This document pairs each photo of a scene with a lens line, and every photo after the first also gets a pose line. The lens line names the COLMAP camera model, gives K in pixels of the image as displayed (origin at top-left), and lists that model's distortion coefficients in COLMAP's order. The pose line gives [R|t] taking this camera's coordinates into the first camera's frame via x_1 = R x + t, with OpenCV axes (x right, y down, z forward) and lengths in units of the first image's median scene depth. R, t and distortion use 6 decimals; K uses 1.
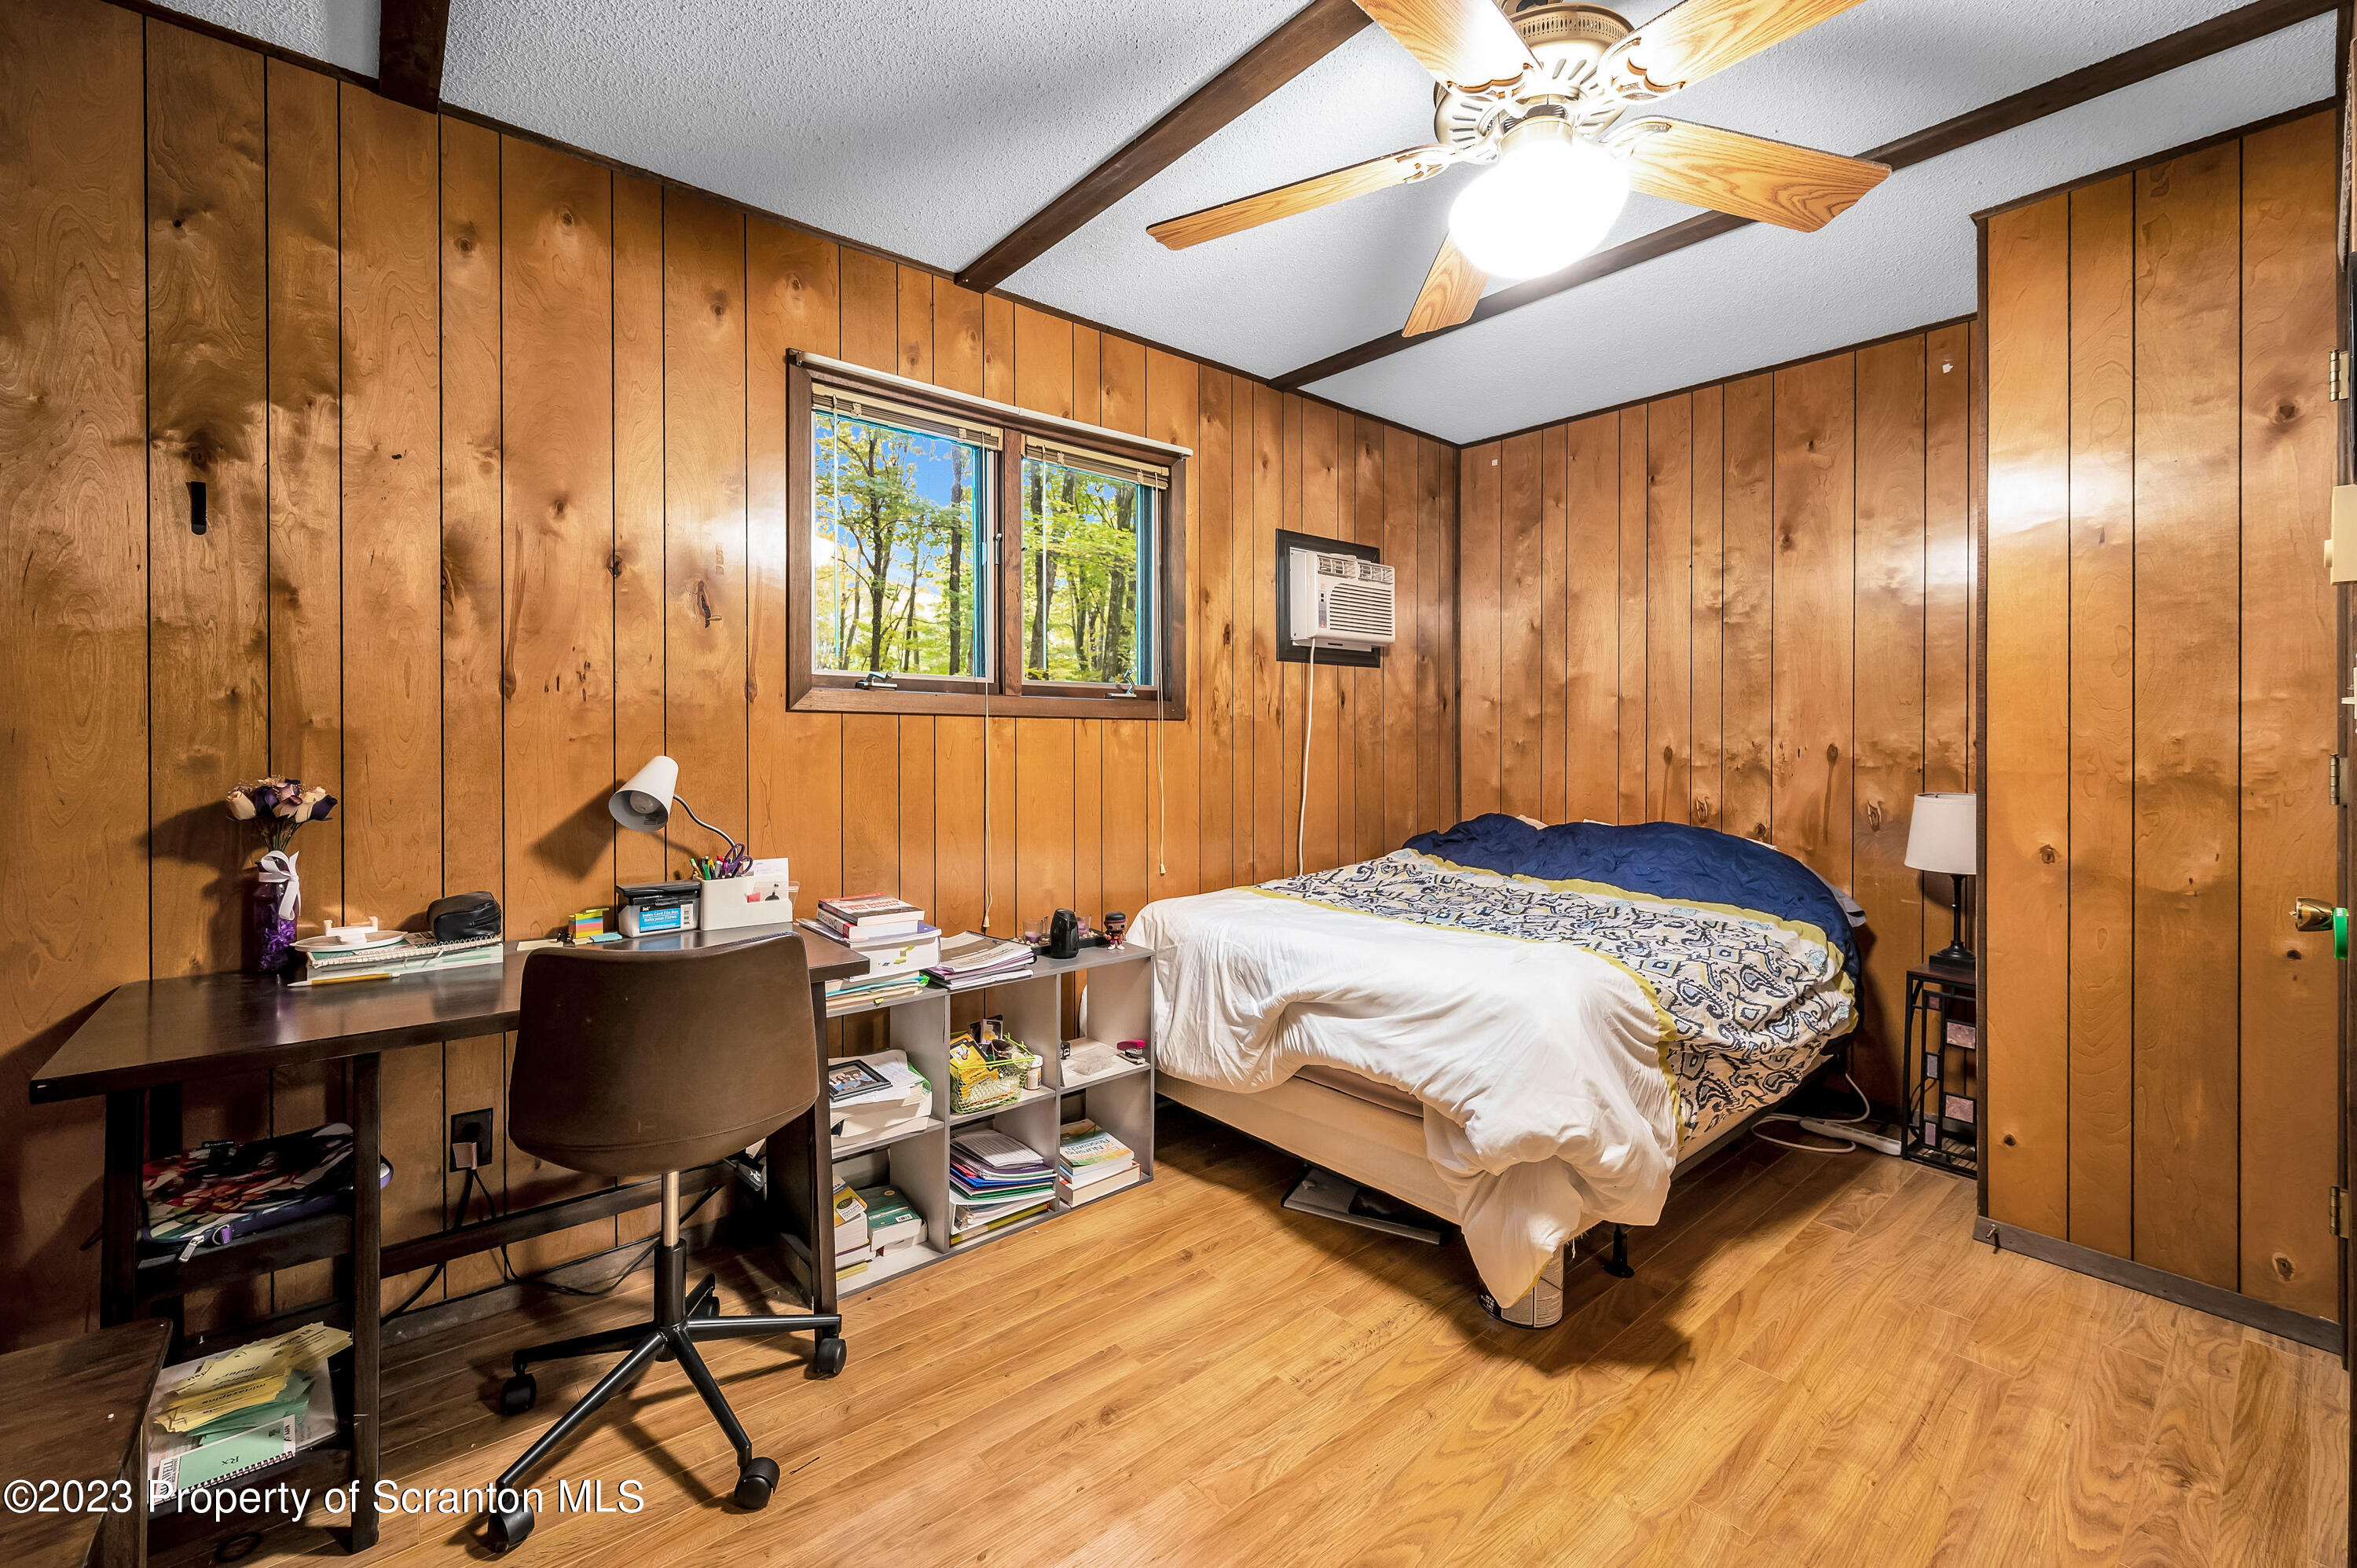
lens RADIAL K [[950.7, 0, 1157.0], [0, 950.7, 744.4], [0, 0, 1]] dist [0.001156, -0.001233]
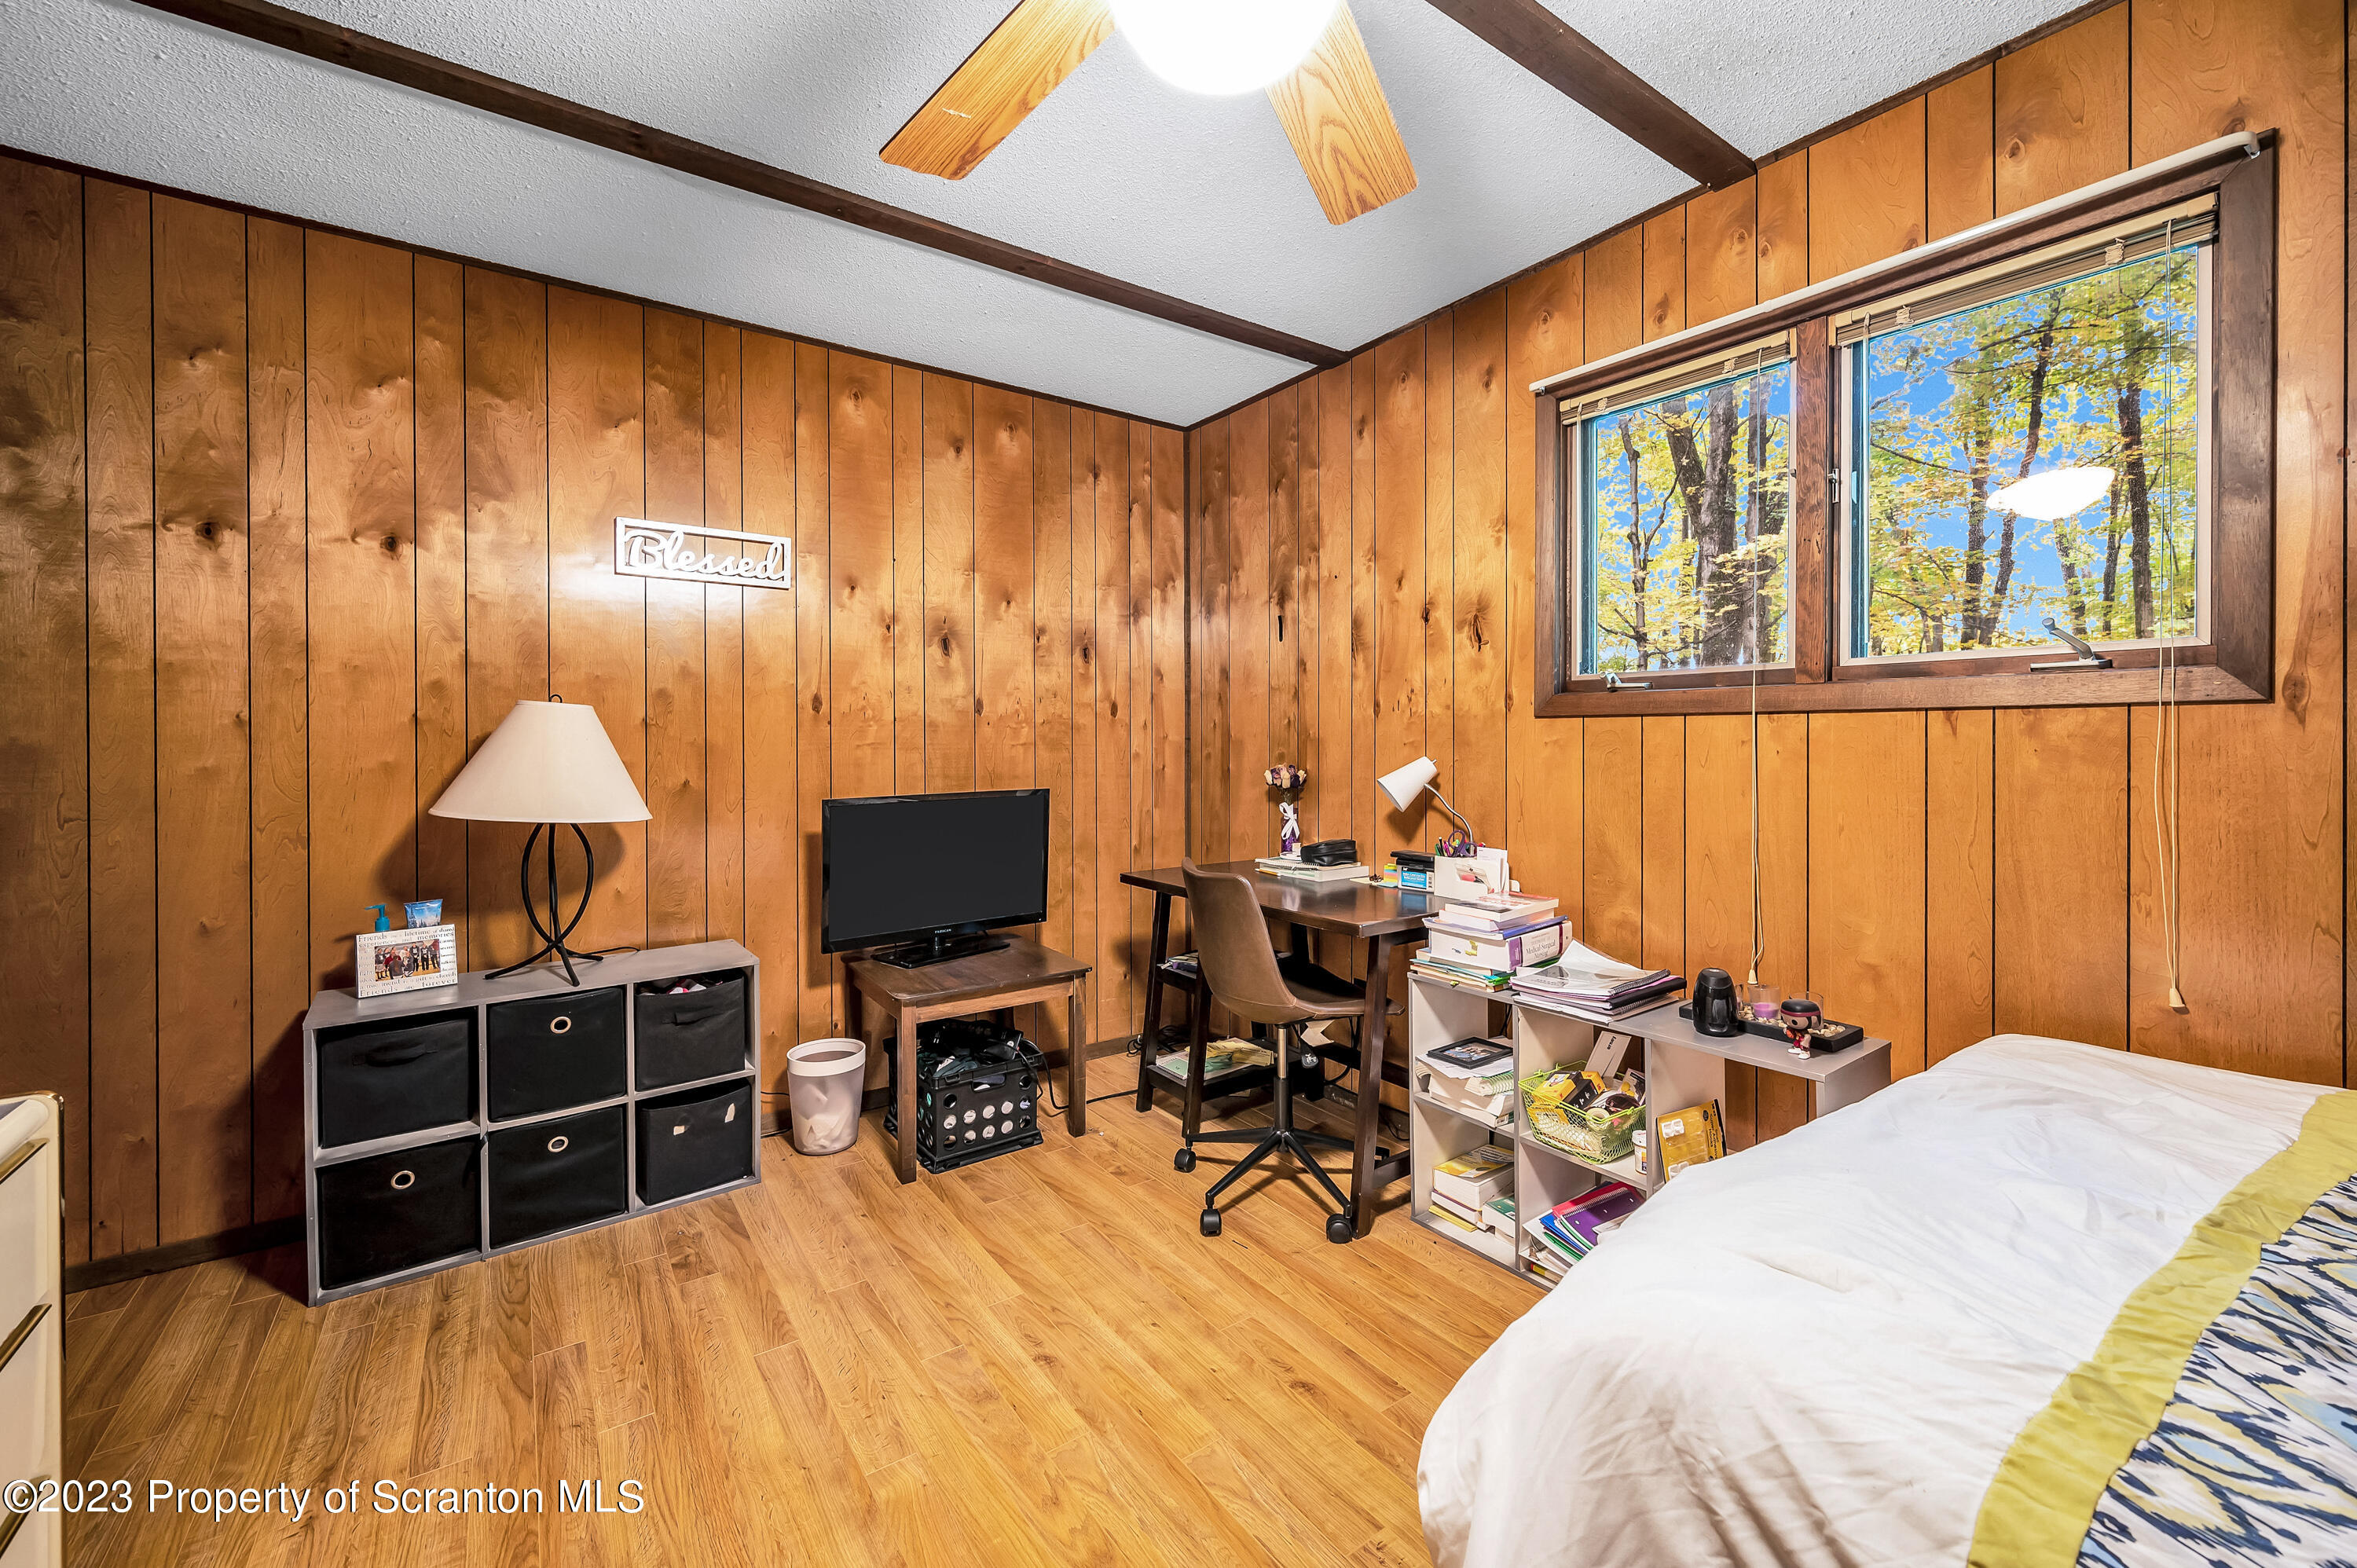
lens RADIAL K [[950.7, 0, 1189.7], [0, 950.7, 745.0], [0, 0, 1]] dist [0.001156, -0.001233]
pose [[-0.061275, 0.003050, -0.998116, 0.791970], [-0.001170, 0.999994, 0.003128, -0.007450], [0.998120, 0.001360, -0.061271, 0.738062]]
